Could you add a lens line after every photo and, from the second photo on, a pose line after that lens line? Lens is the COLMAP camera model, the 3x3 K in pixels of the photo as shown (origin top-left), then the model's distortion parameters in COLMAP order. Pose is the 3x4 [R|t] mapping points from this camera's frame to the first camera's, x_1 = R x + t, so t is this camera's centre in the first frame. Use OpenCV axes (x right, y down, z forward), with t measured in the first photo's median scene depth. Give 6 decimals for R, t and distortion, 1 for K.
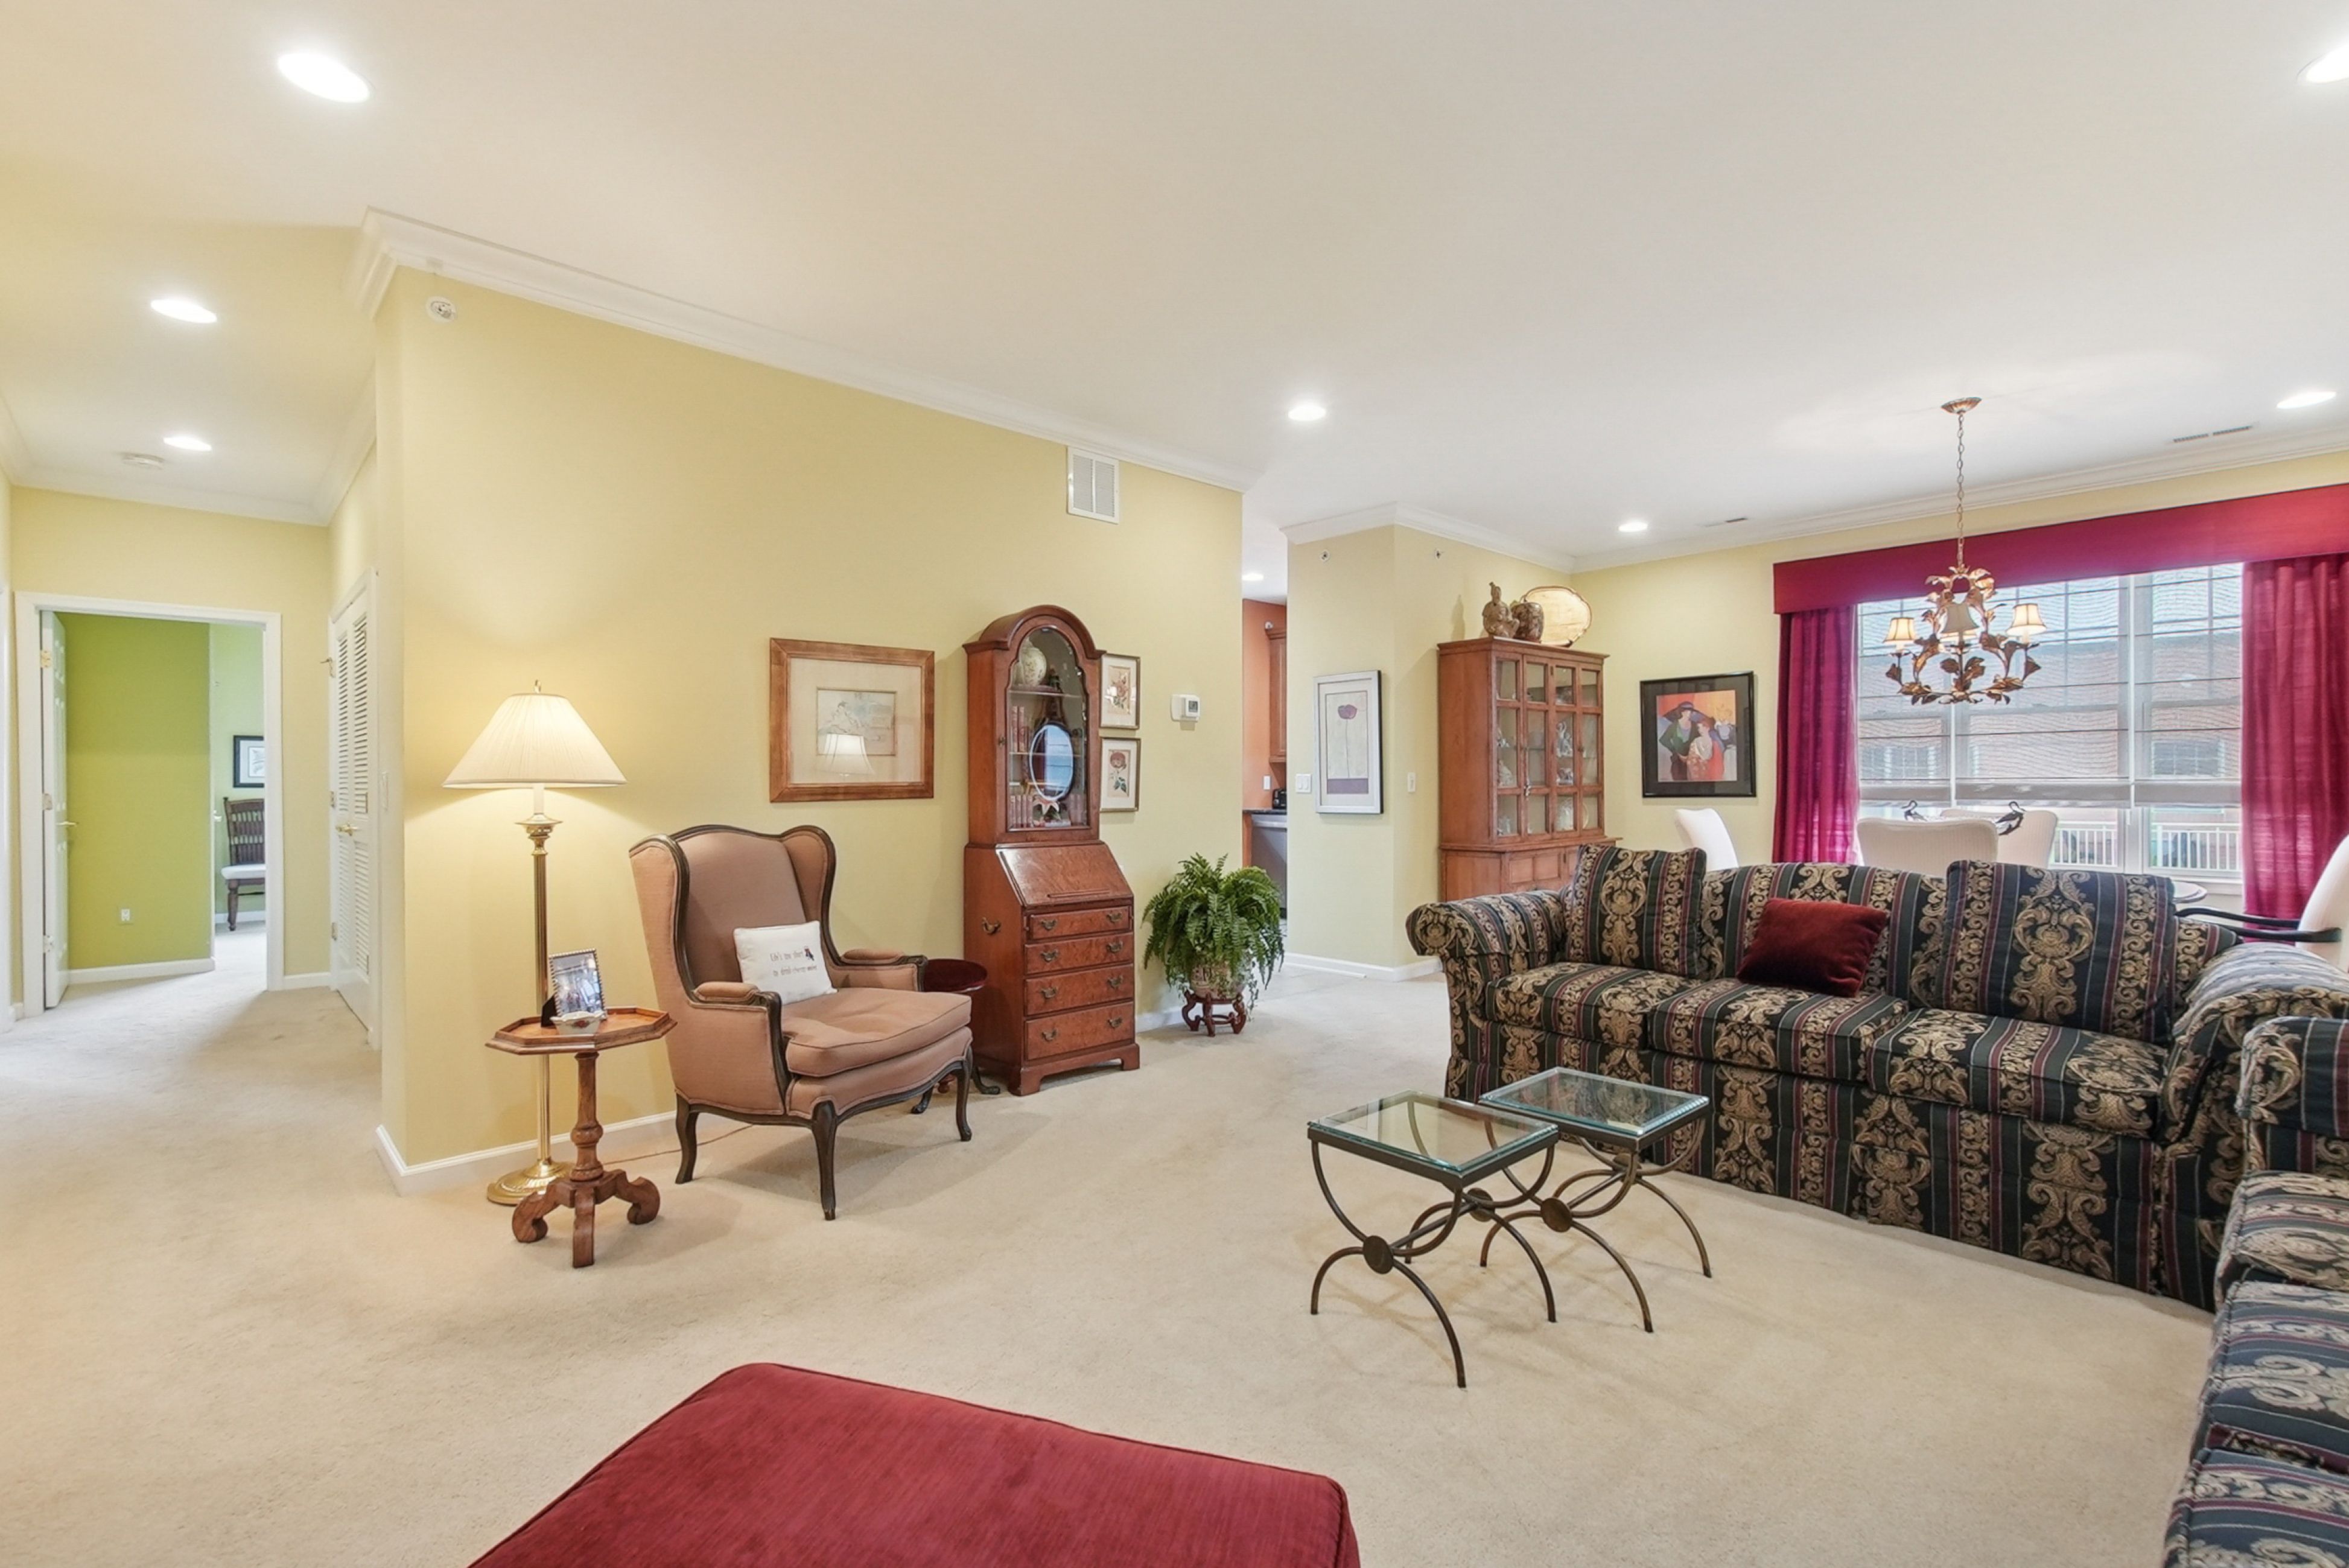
lens RADIAL K [[1029.7, 0, 1141.4], [0, 1029.7, 785.6], [0, 0, 1]] dist [0.004352, 0.000662]
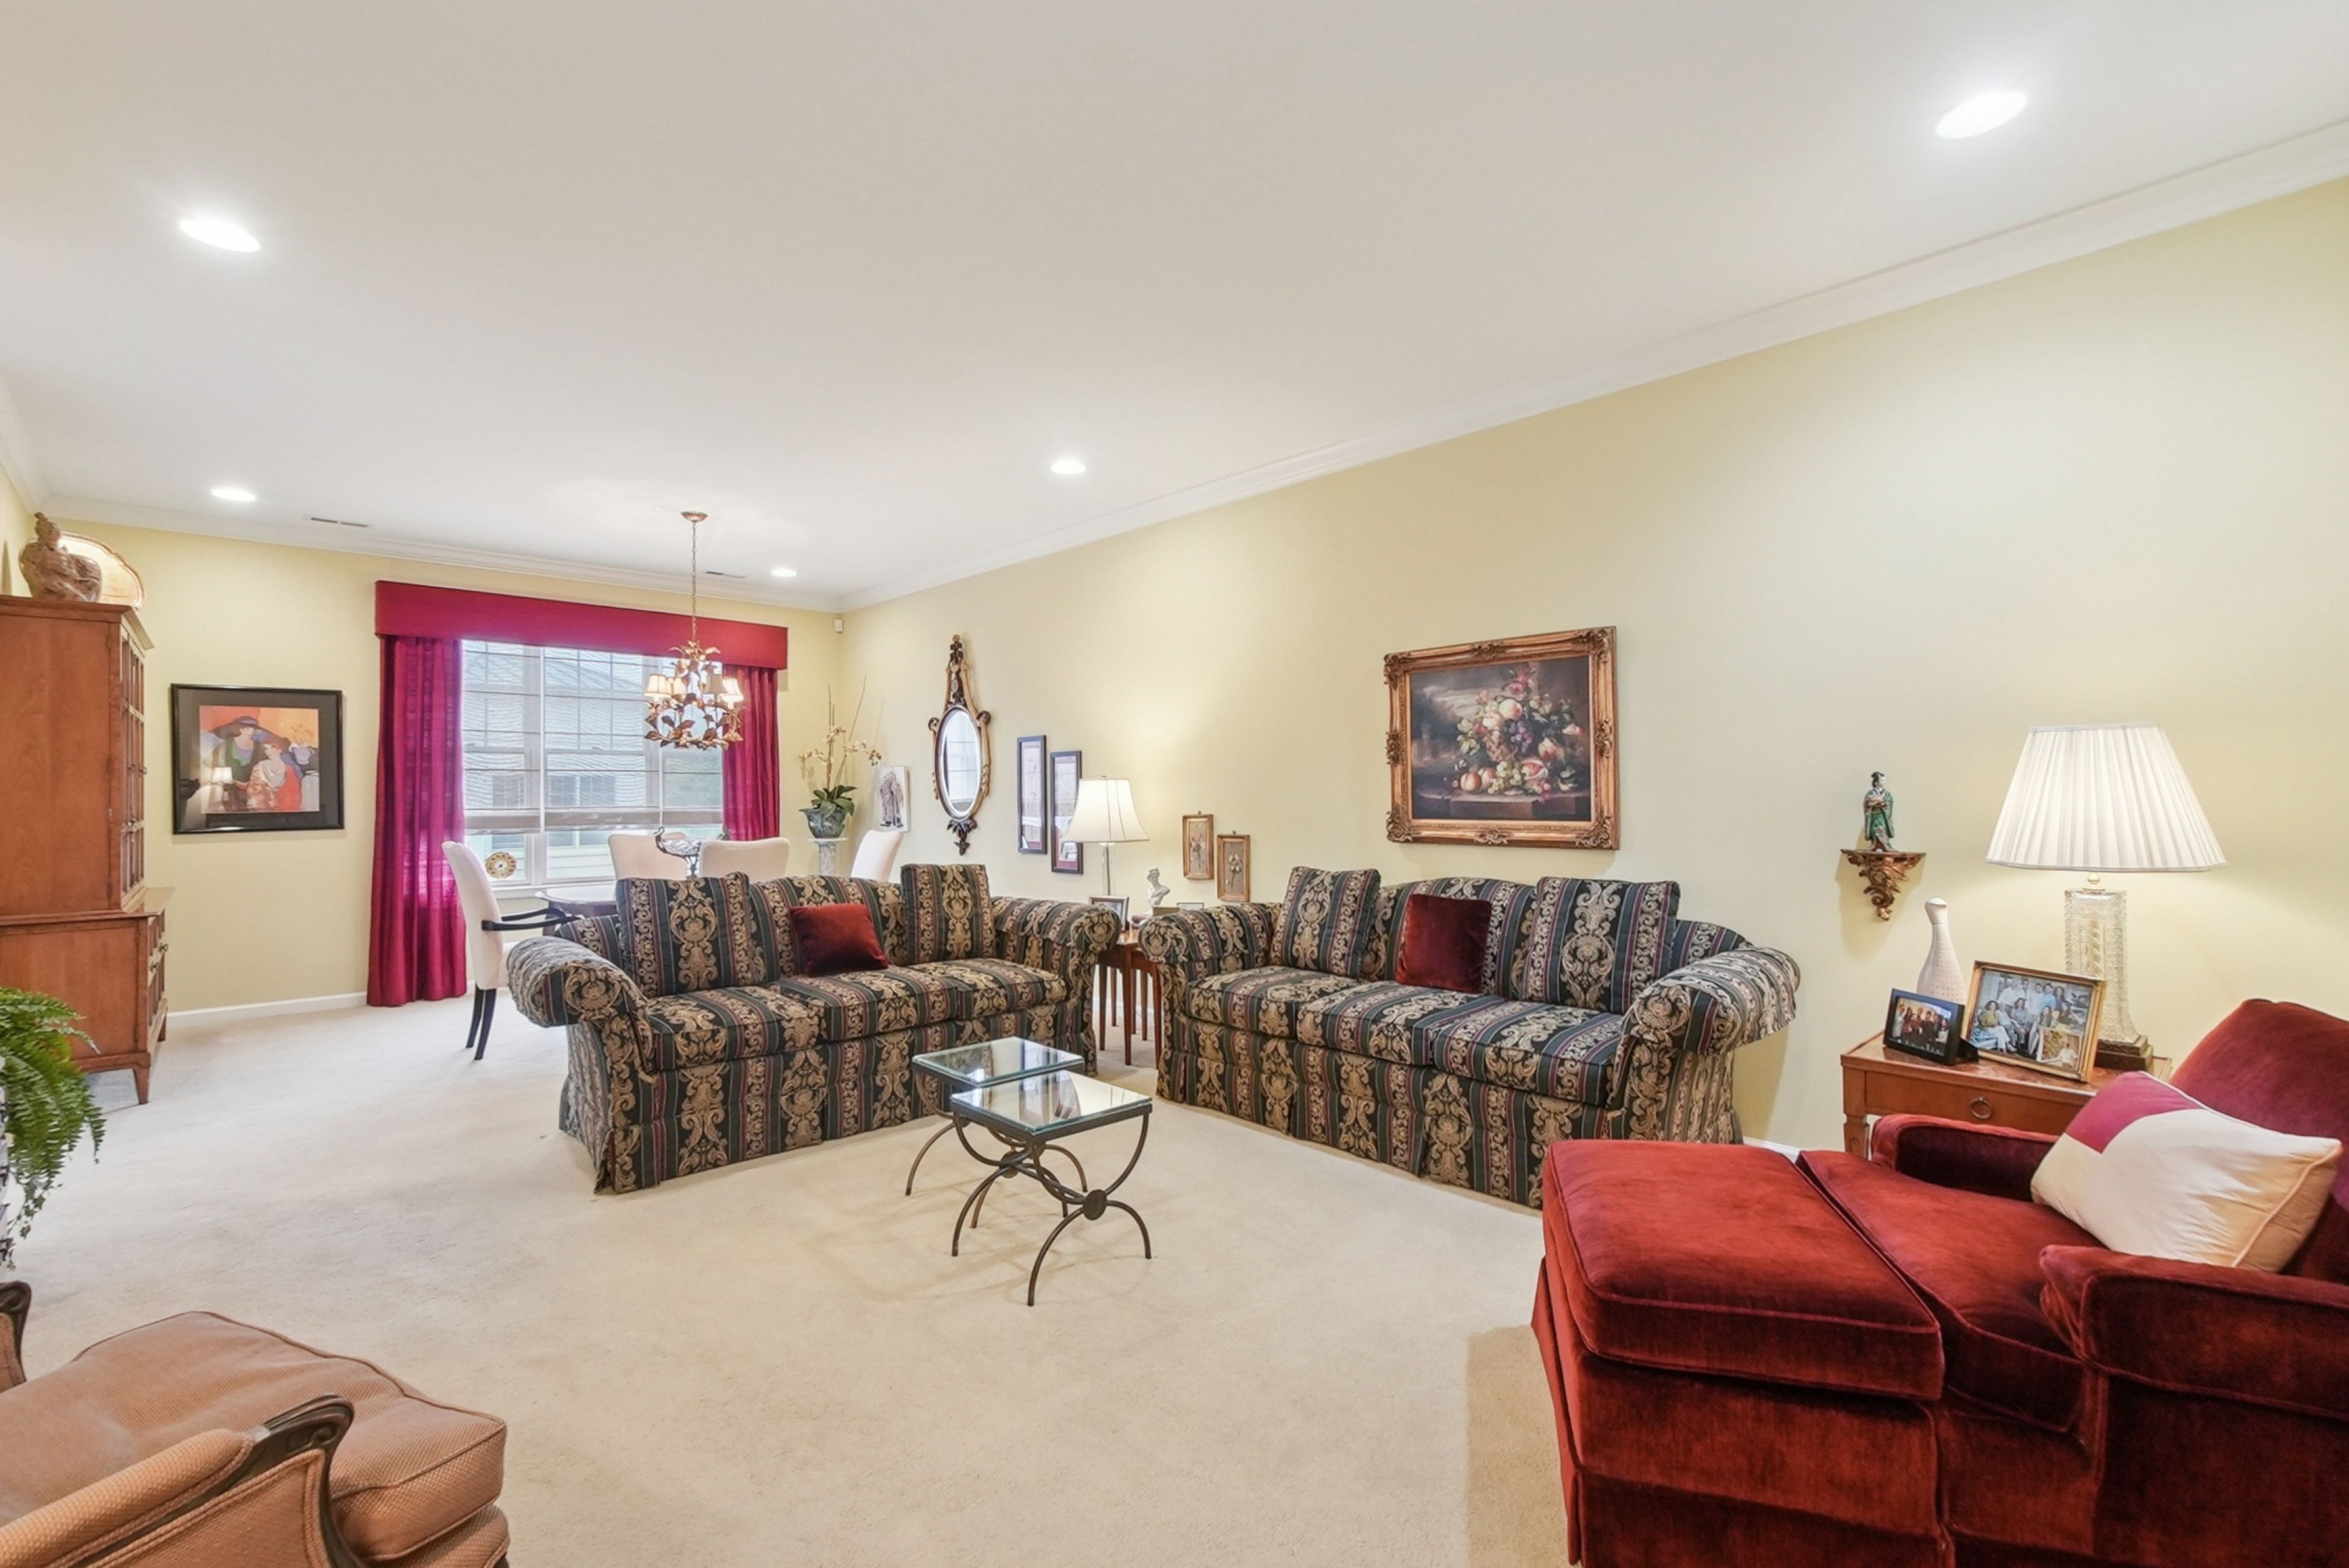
lens RADIAL K [[1038.5, 0, 1128.9], [0, 1038.5, 795.7], [0, 0, 1]] dist [-0.001337, -0.000089]
pose [[0.005641, 0.006694, 0.999962, -0.530928], [0.009313, 0.999934, -0.006747, -0.009755], [-0.999941, 0.009351, 0.005578, 0.506807]]
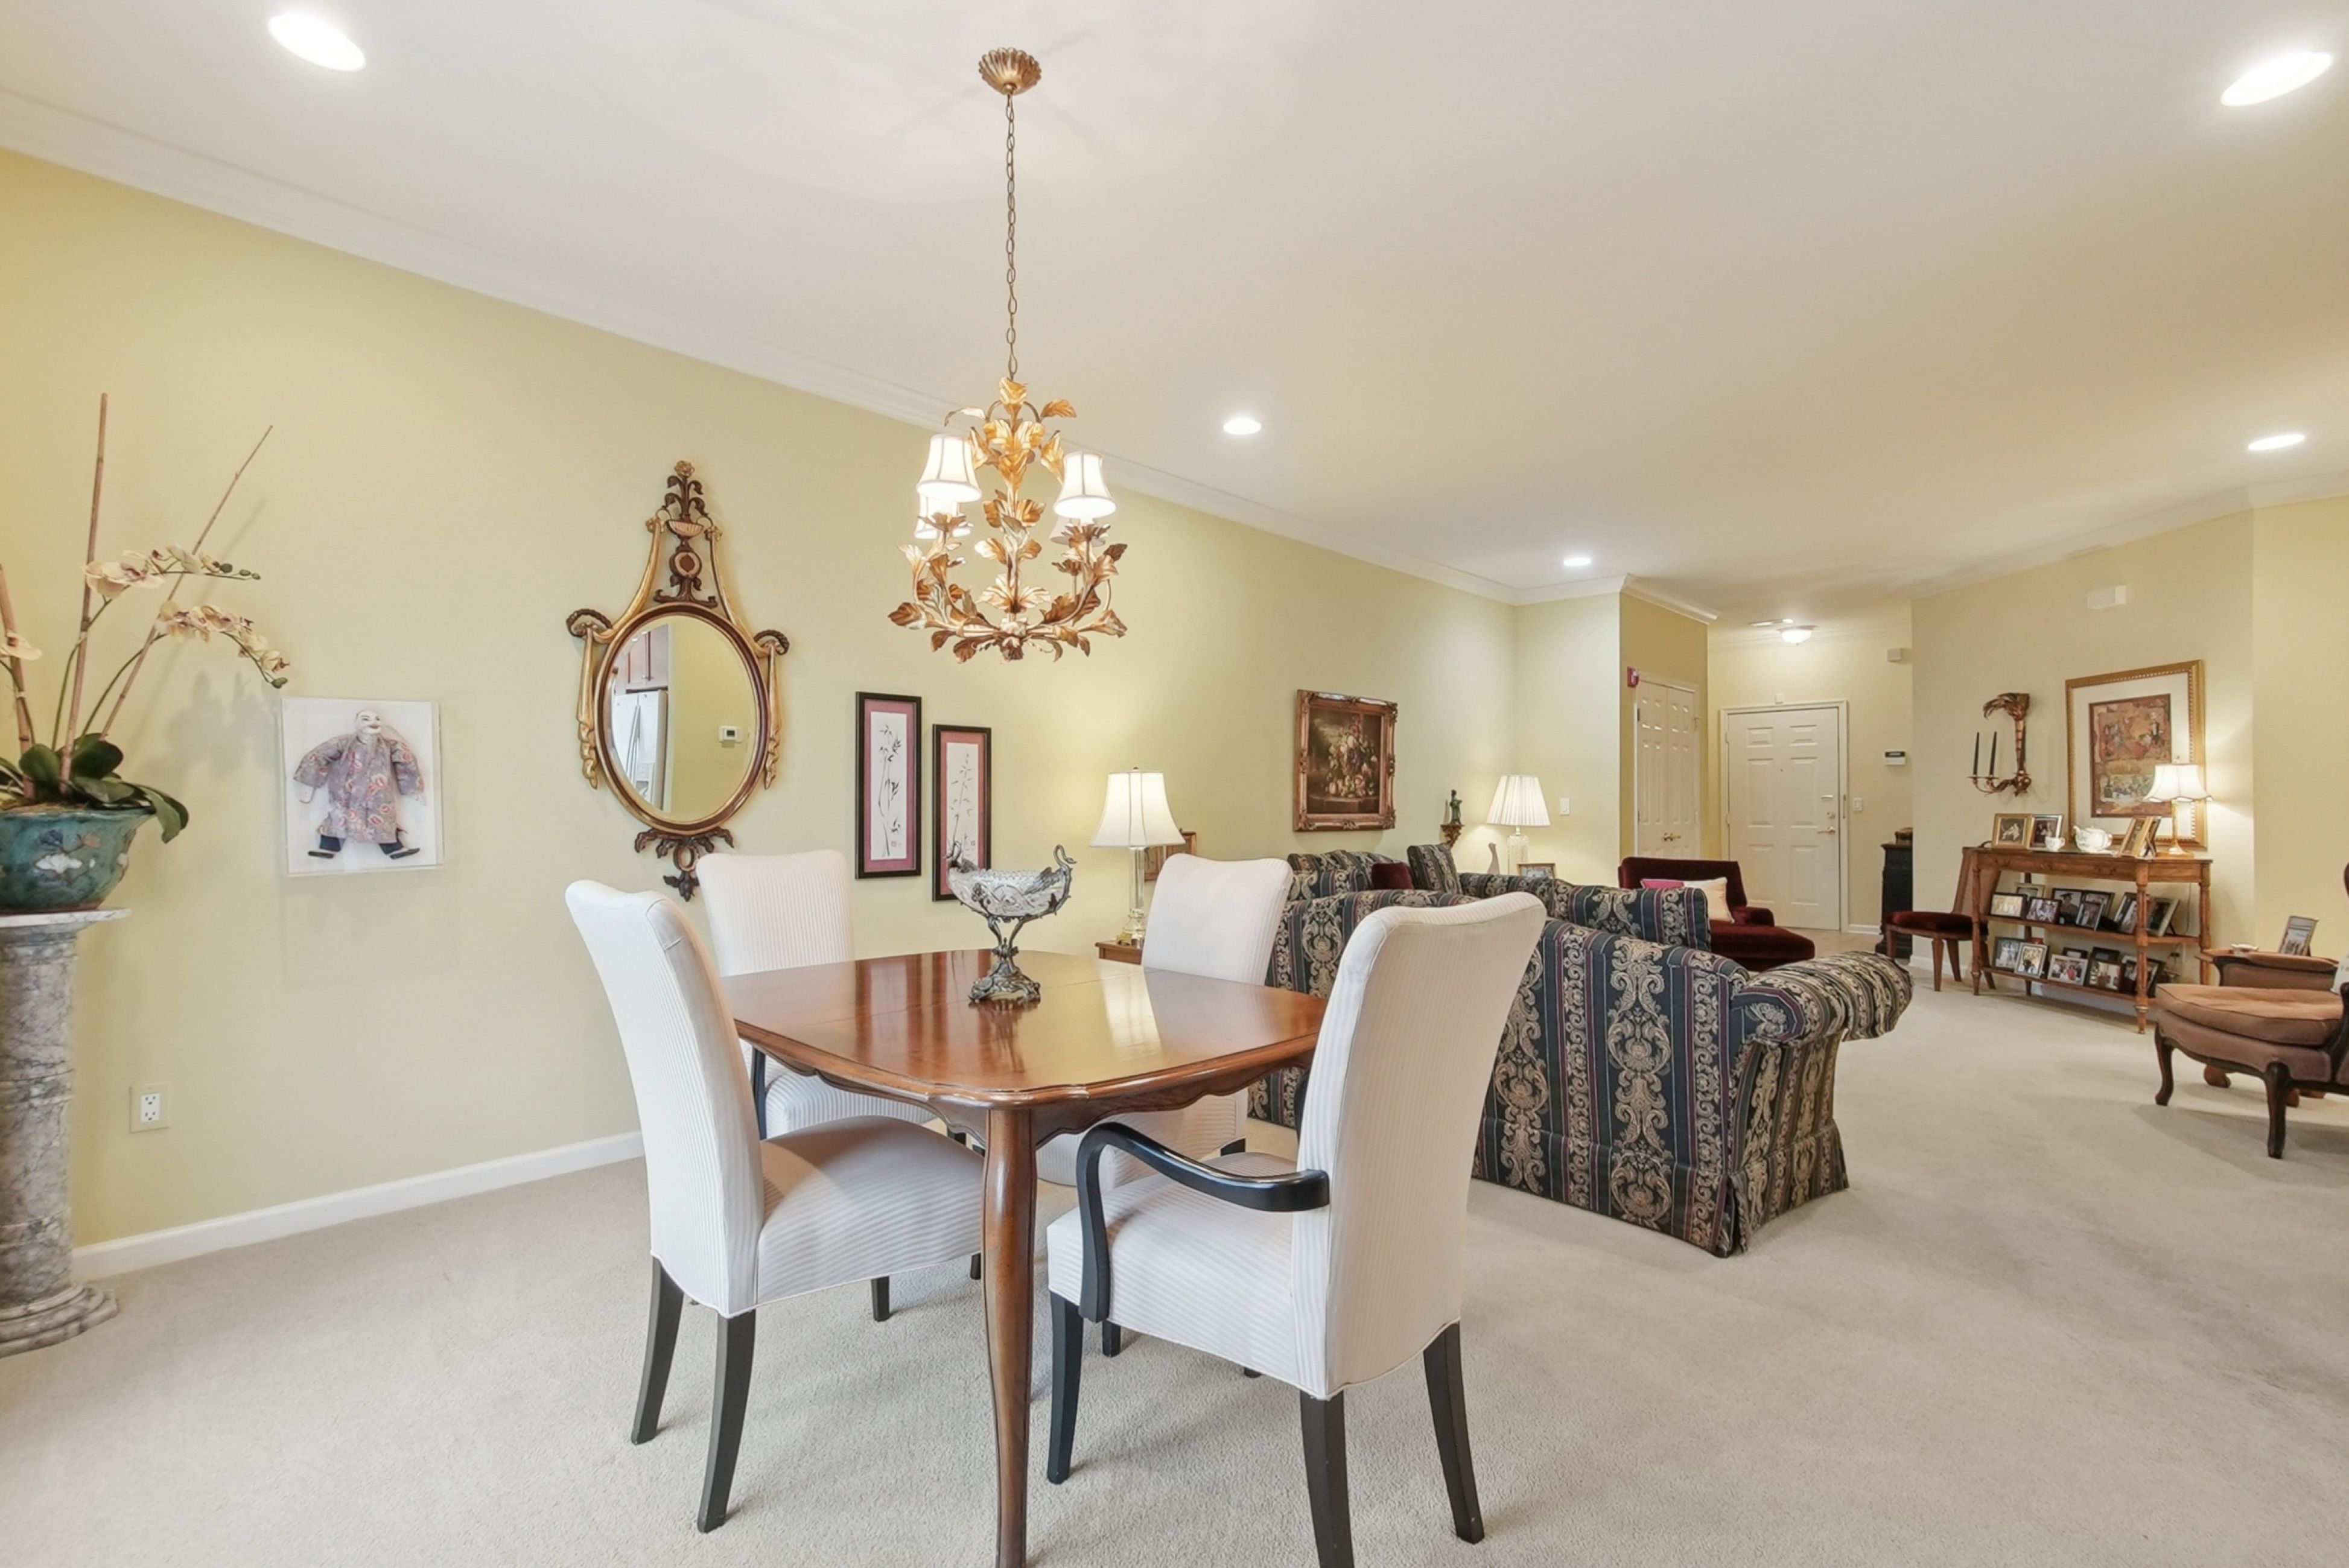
lens RADIAL K [[1048.5, 0, 1170.2], [0, 1048.5, 757.0], [0, 0, 1]] dist [0.009102, 0.000650]
pose [[-0.997745, 0.000039, -0.067117, 0.809328], [0.003041, 0.998999, -0.044632, -0.004996], [0.067048, -0.044736, -0.996746, 1.657310]]
